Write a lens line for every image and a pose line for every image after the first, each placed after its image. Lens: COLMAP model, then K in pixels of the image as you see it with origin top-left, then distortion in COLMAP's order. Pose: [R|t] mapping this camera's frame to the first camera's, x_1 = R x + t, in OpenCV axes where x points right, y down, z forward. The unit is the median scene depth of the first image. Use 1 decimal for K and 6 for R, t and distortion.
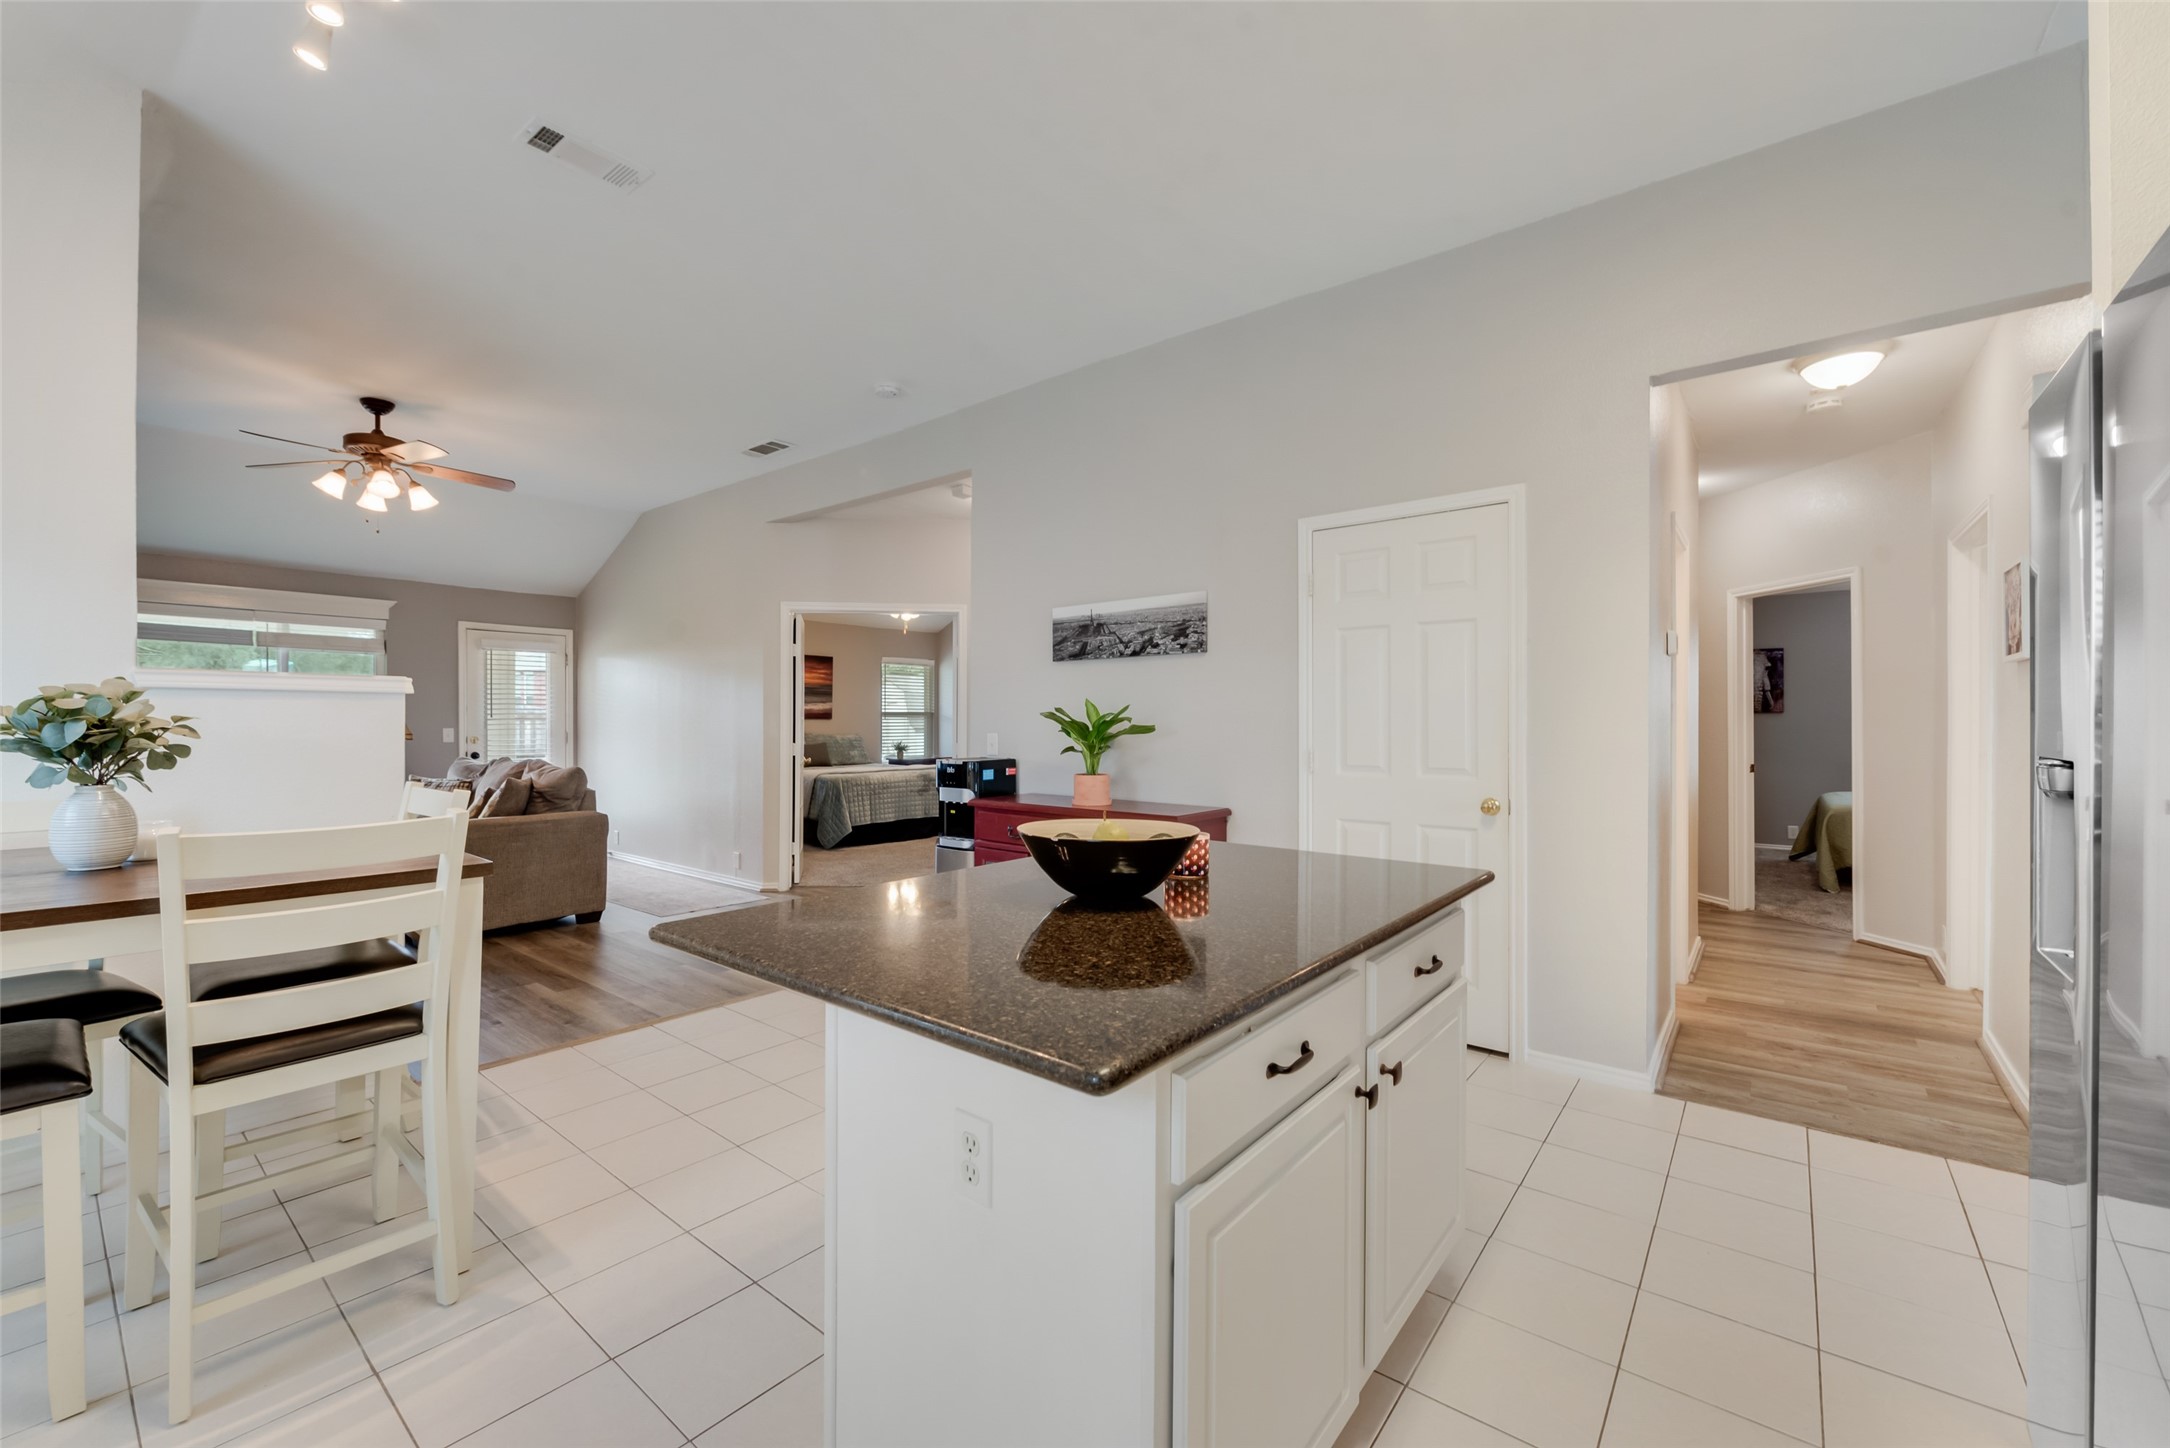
lens RADIAL K [[864.3, 0, 1078.1], [0, 864.3, 720.7], [0, 0, 1]] dist [0.003300, 0.000217]
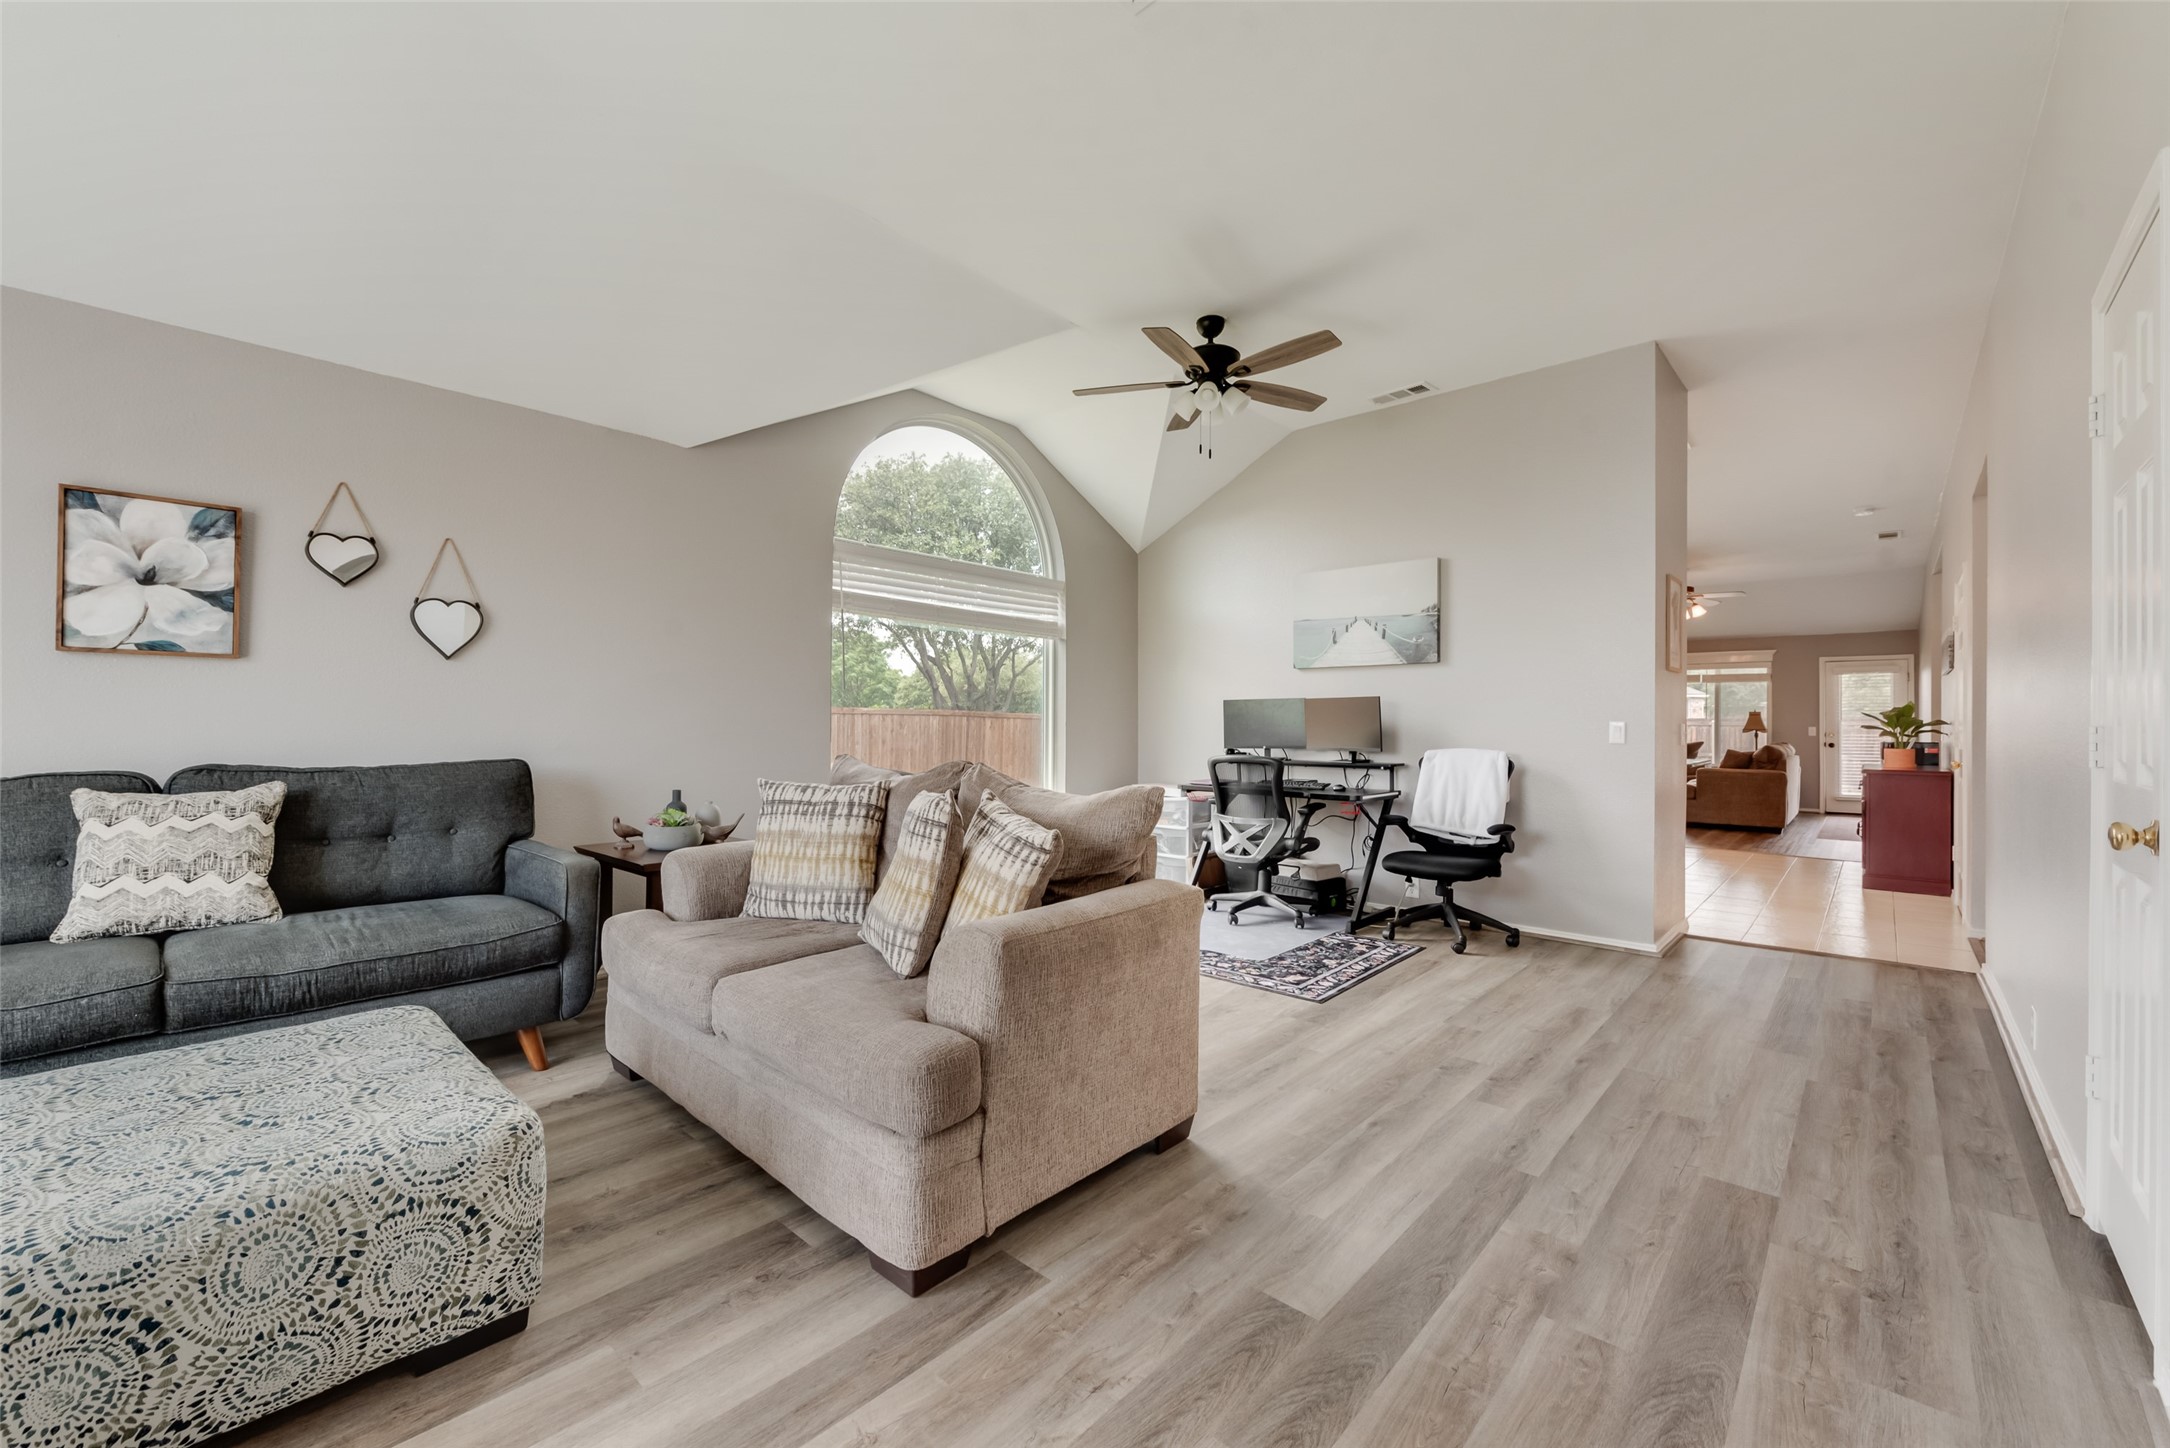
lens RADIAL K [[867.8, 0, 1066.7], [0, 867.8, 721.2], [0, 0, 1]] dist [-0.000774, -0.000073]
pose [[-0.072650, -0.004986, -0.997345, 1.309901], [-0.008541, 0.999954, -0.004377, 0.023626], [0.997321, 0.008201, -0.072689, -0.313744]]
